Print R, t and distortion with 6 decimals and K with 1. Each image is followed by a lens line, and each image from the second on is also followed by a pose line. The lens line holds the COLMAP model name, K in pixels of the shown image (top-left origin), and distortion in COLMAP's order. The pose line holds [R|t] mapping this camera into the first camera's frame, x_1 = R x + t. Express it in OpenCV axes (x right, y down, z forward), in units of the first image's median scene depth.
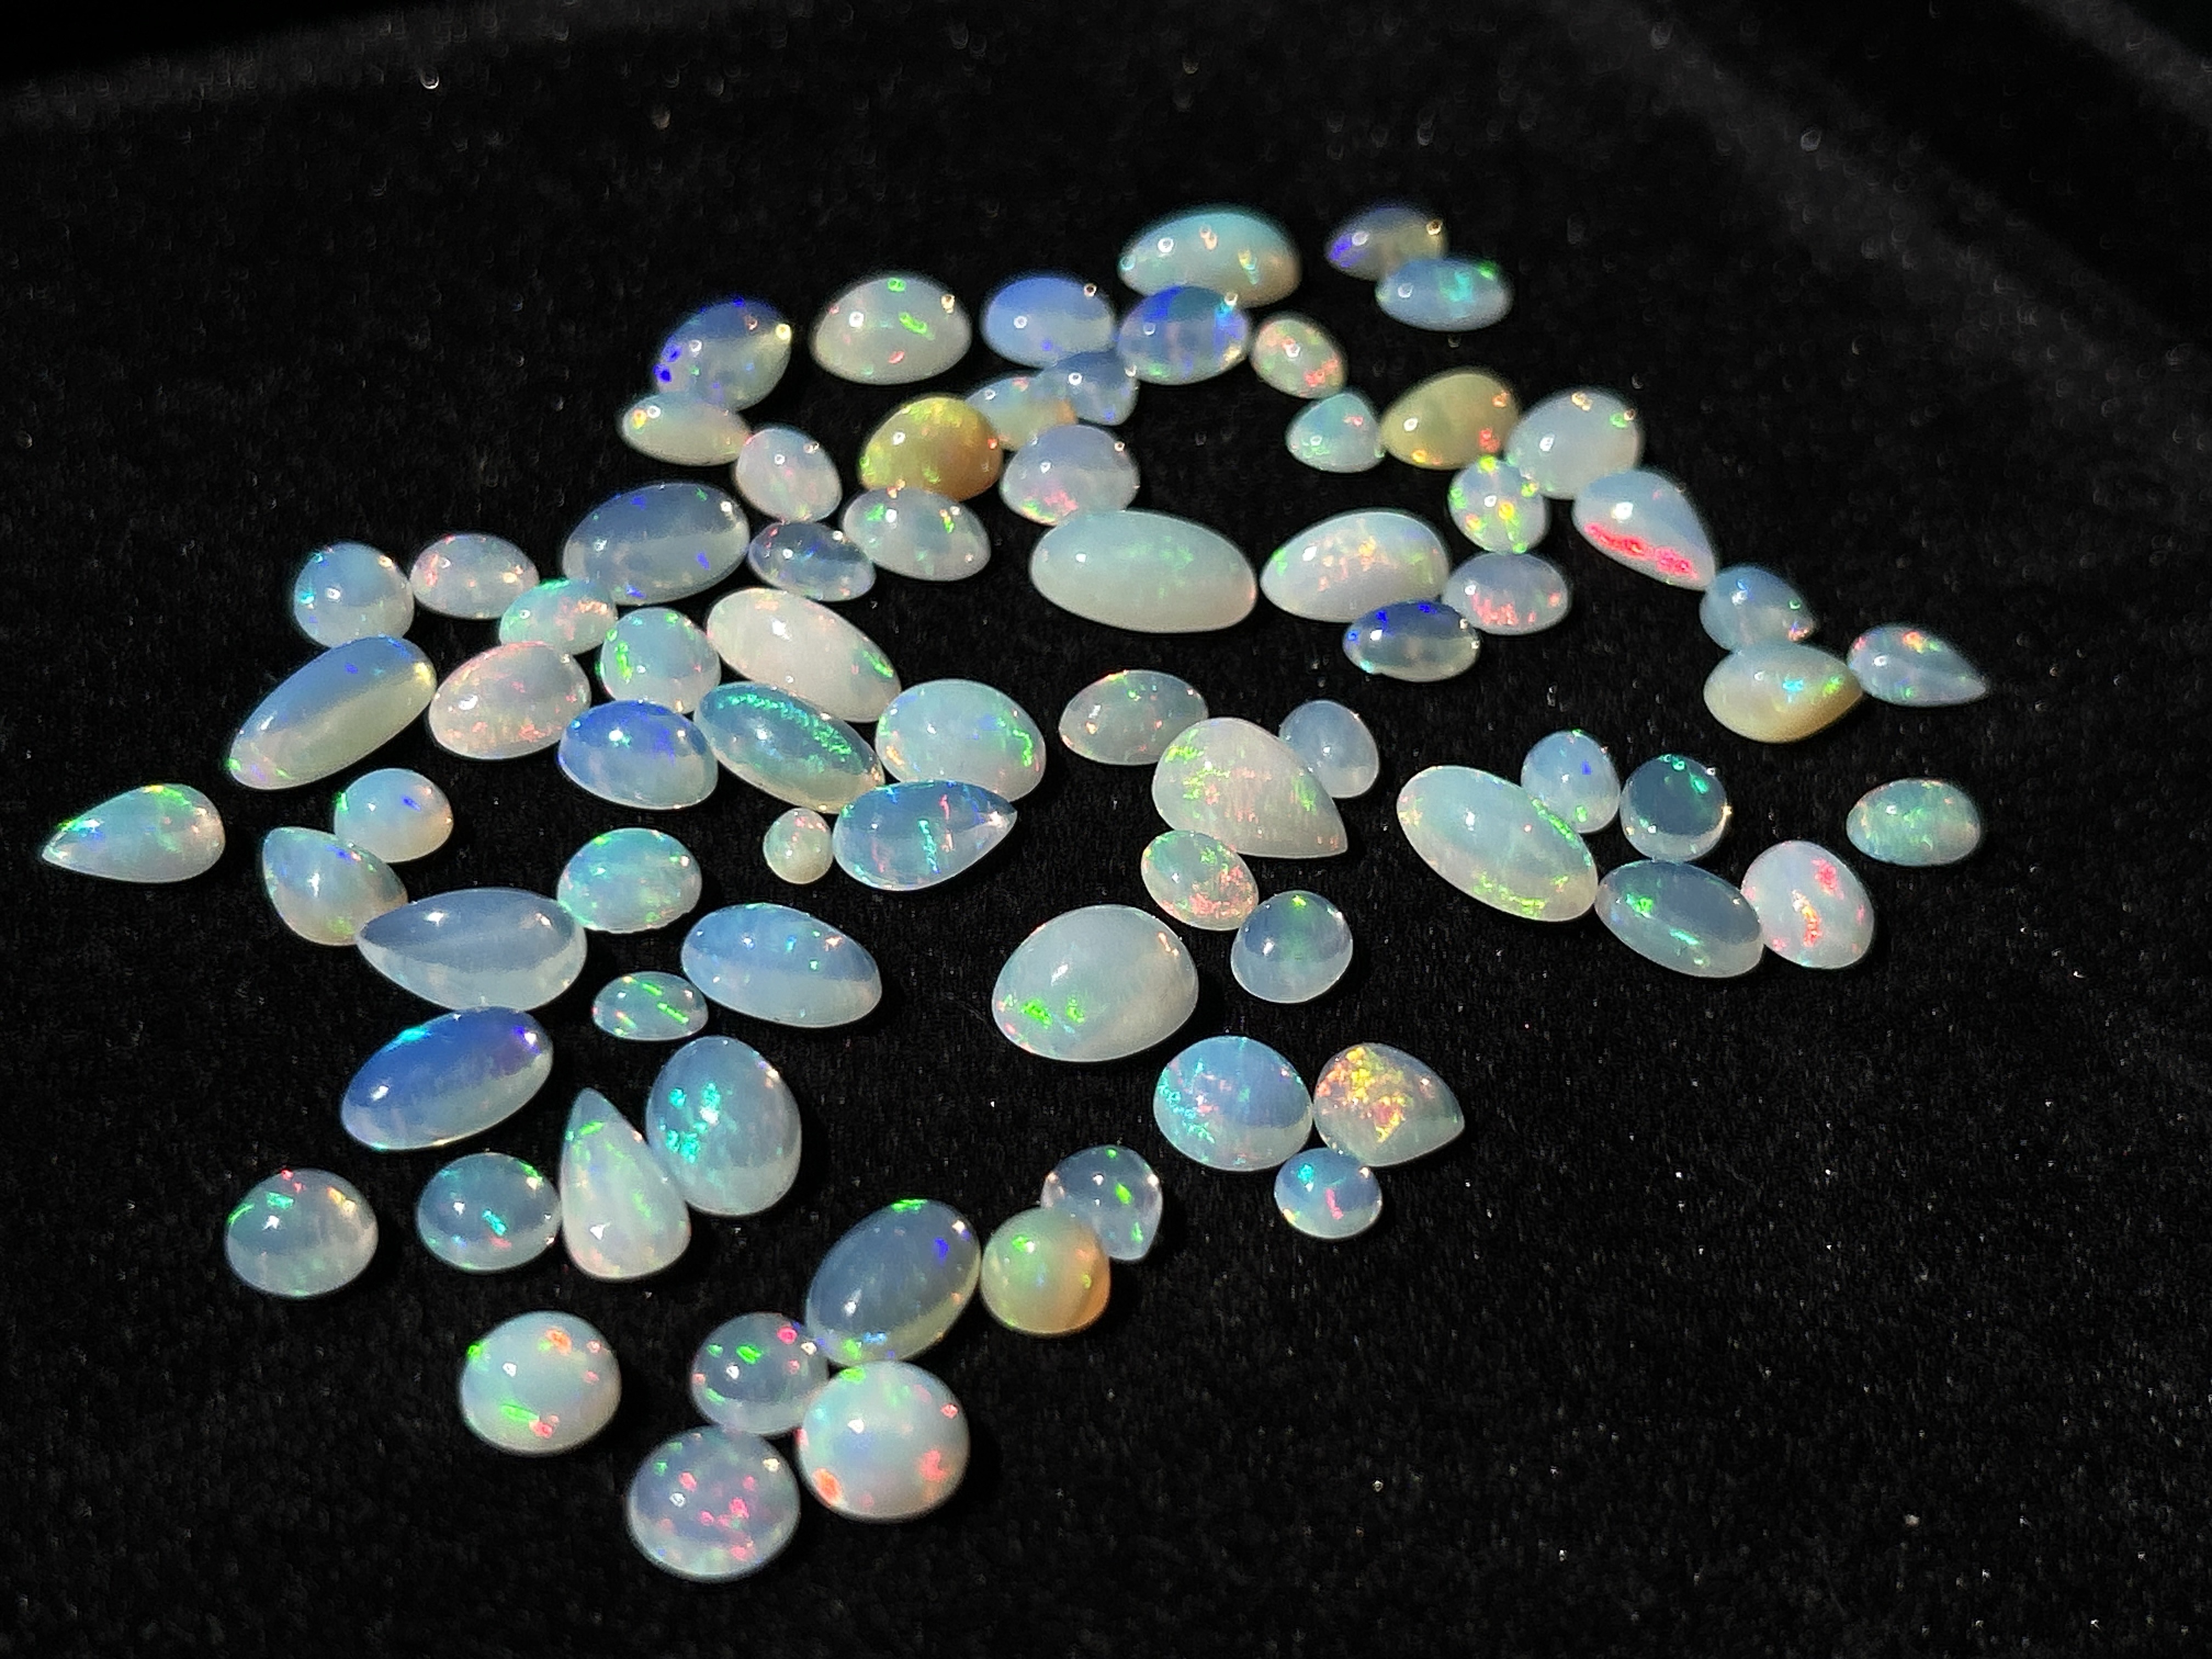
lens RADIAL K [[3427.8, 0, 1150.7], [0, 3427.8, 830.0], [0, 0, 1]] dist [0.117403, -0.066020]
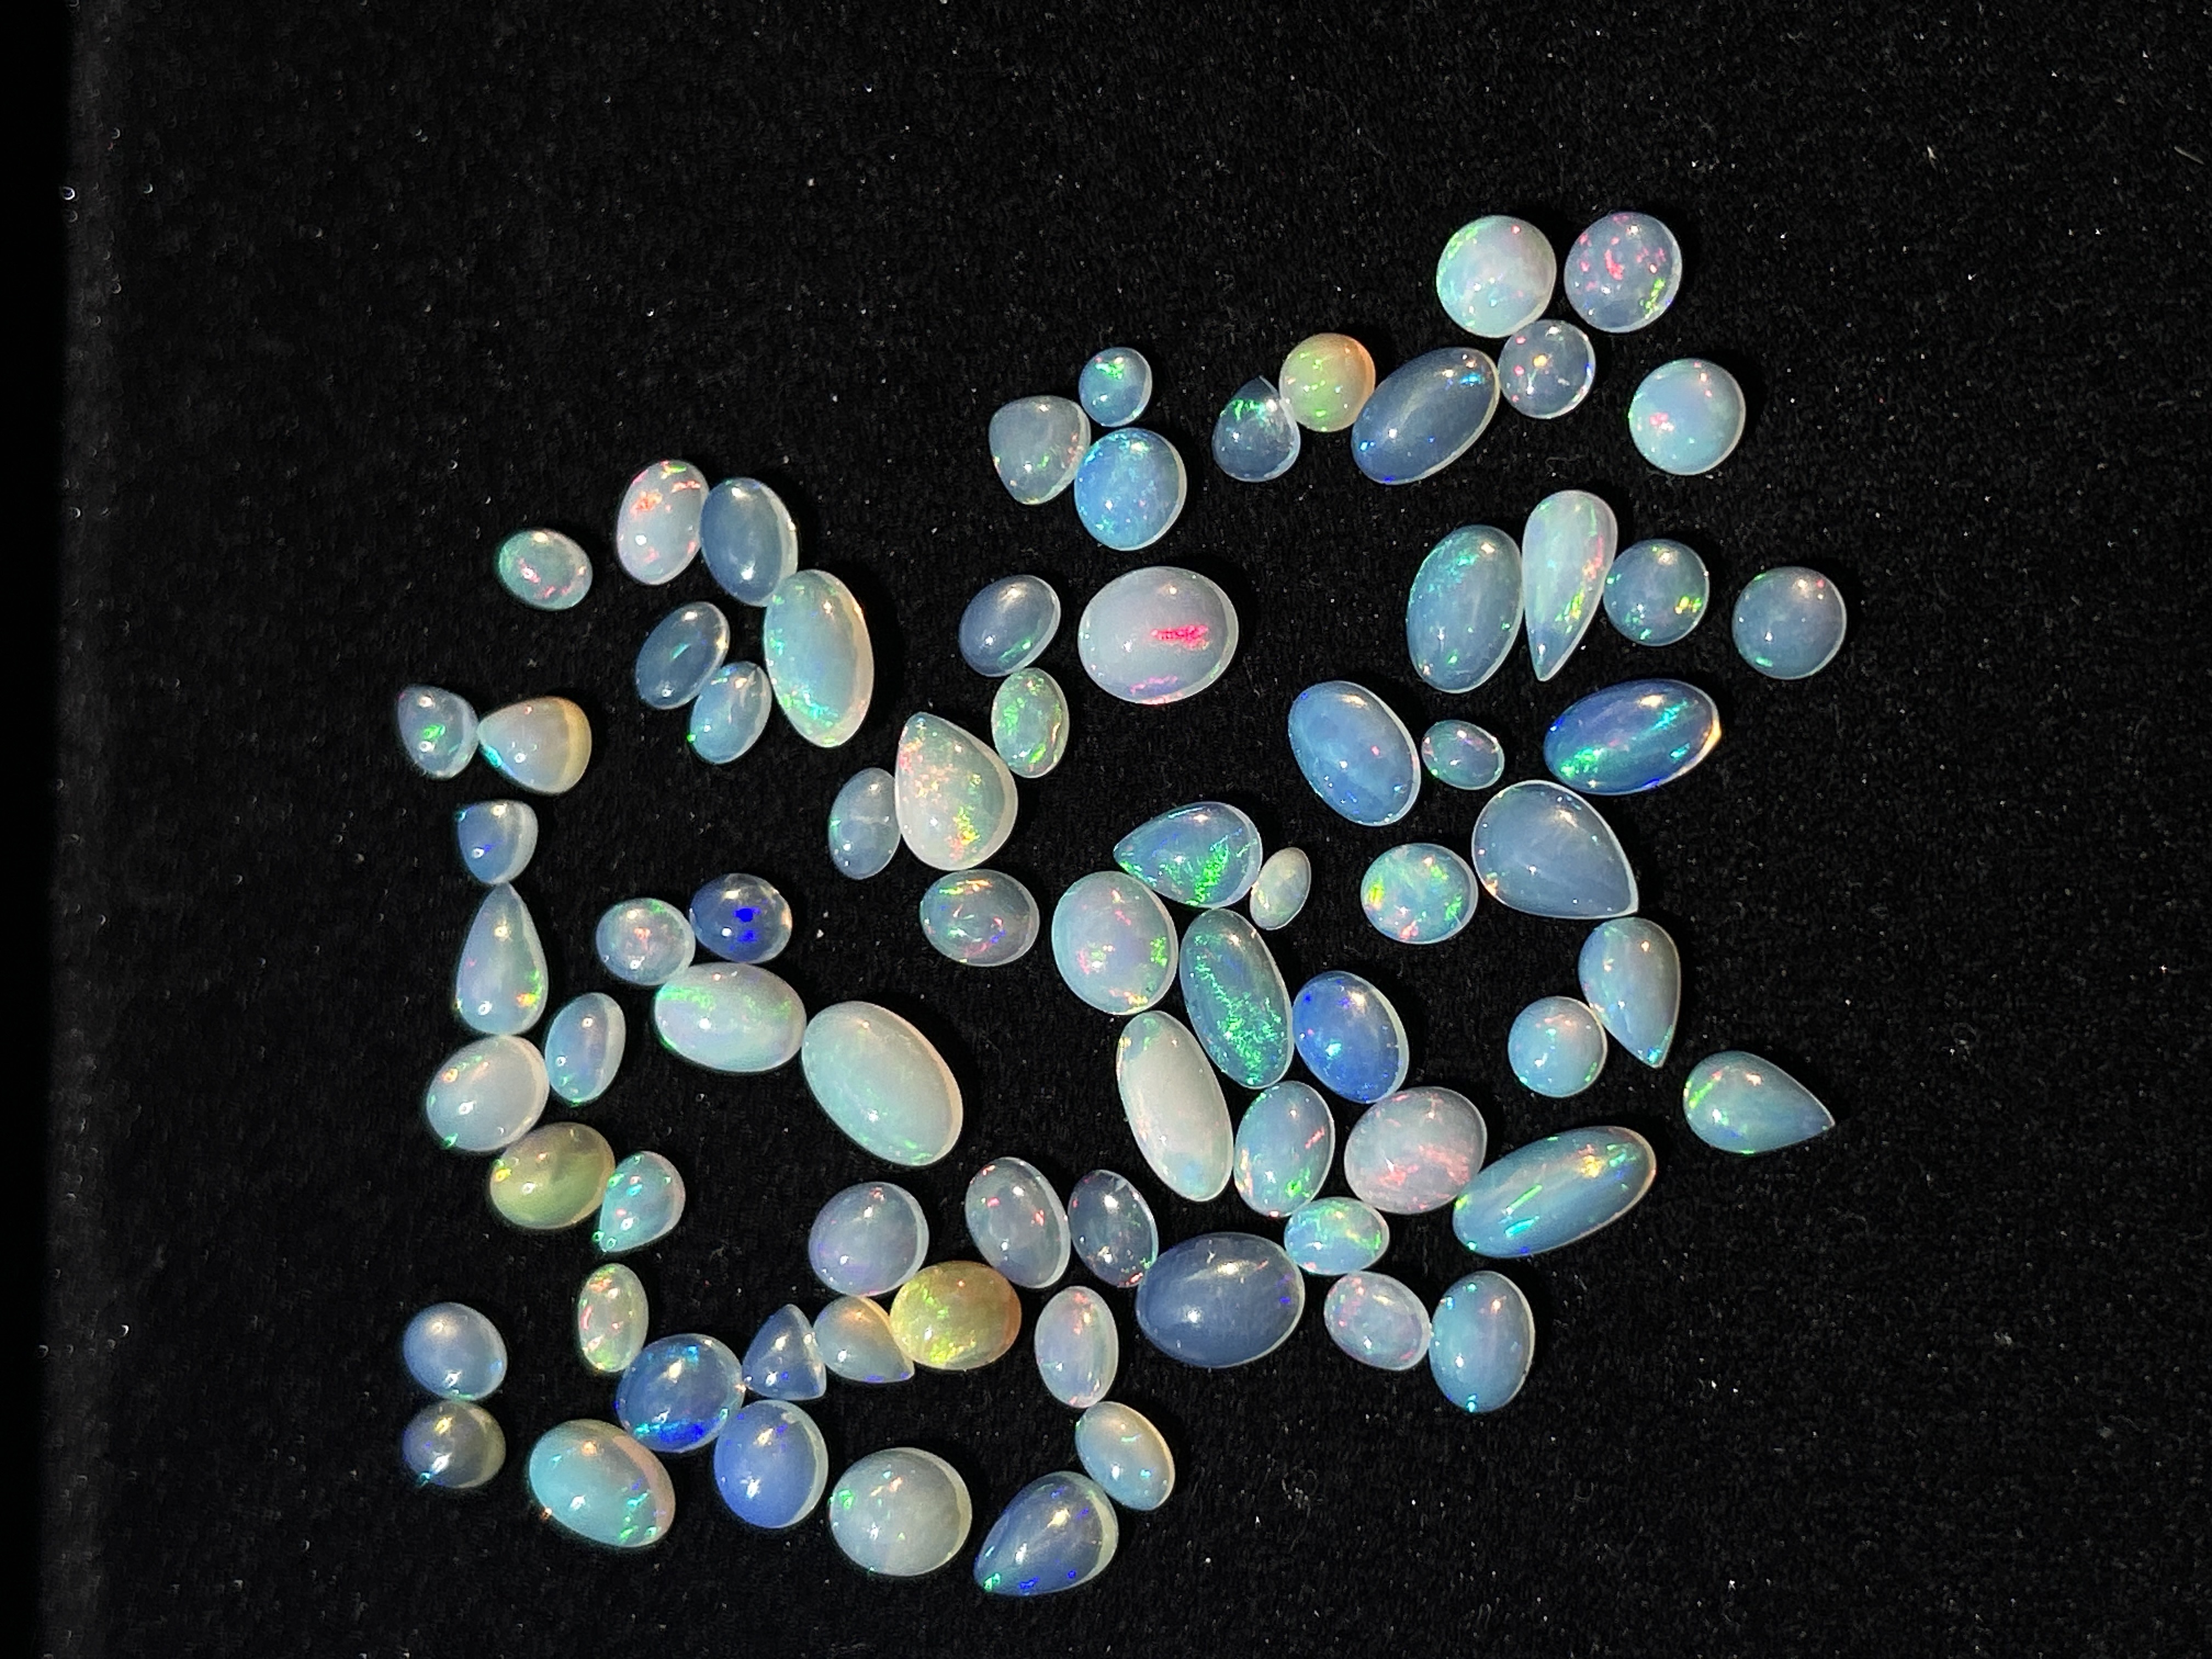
lens RADIAL K [[3427.8, 0, 1150.7], [0, 3427.8, 830.0], [0, 0, 1]] dist [0.117403, -0.066020]
pose [[-0.803680, -0.488725, 0.339479, -0.438084], [0.586690, -0.555423, 0.589321, -0.675386], [-0.099462, 0.672795, 0.733113, 0.116539]]
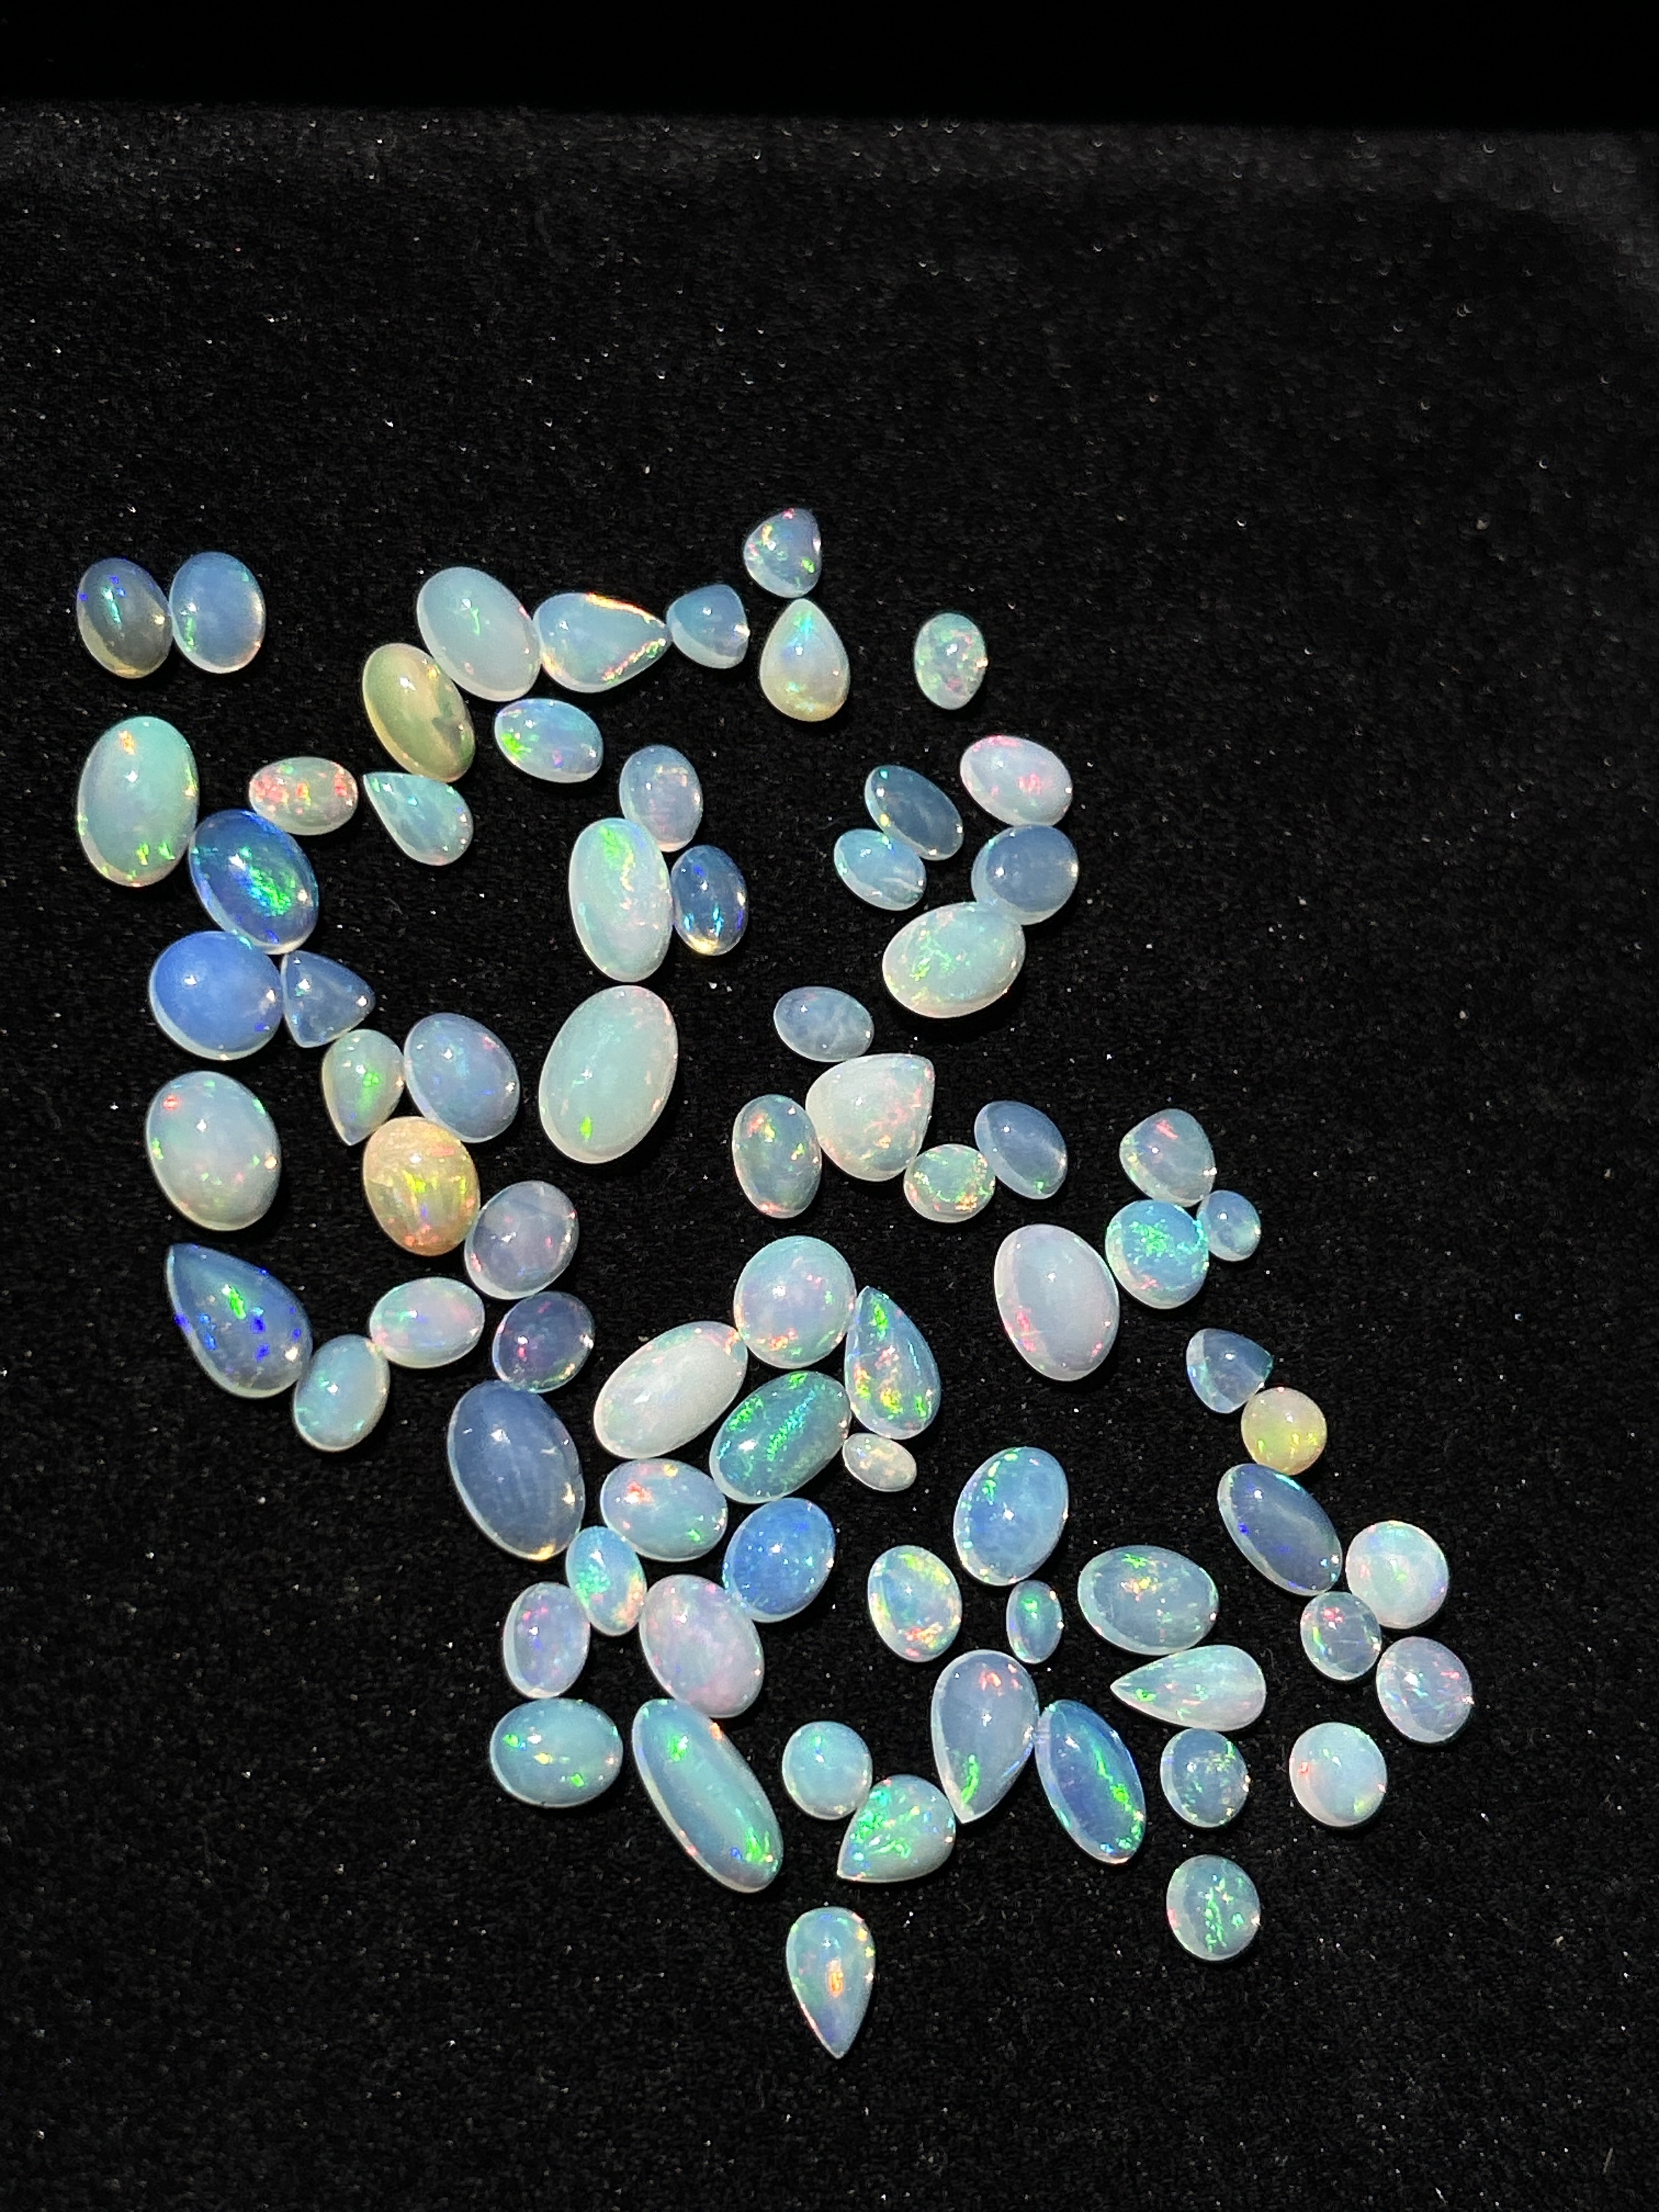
lens RADIAL K [[3427.8, 0, 835.0], [0, 3427.8, 1165.0], [0, 0, 1]] dist [0.117403, -0.066020]
pose [[0.255494, -0.891320, 0.374528, -0.452048], [0.275343, 0.438425, 0.855553, -1.050870], [-0.926774, -0.115465, 0.357433, 0.558640]]
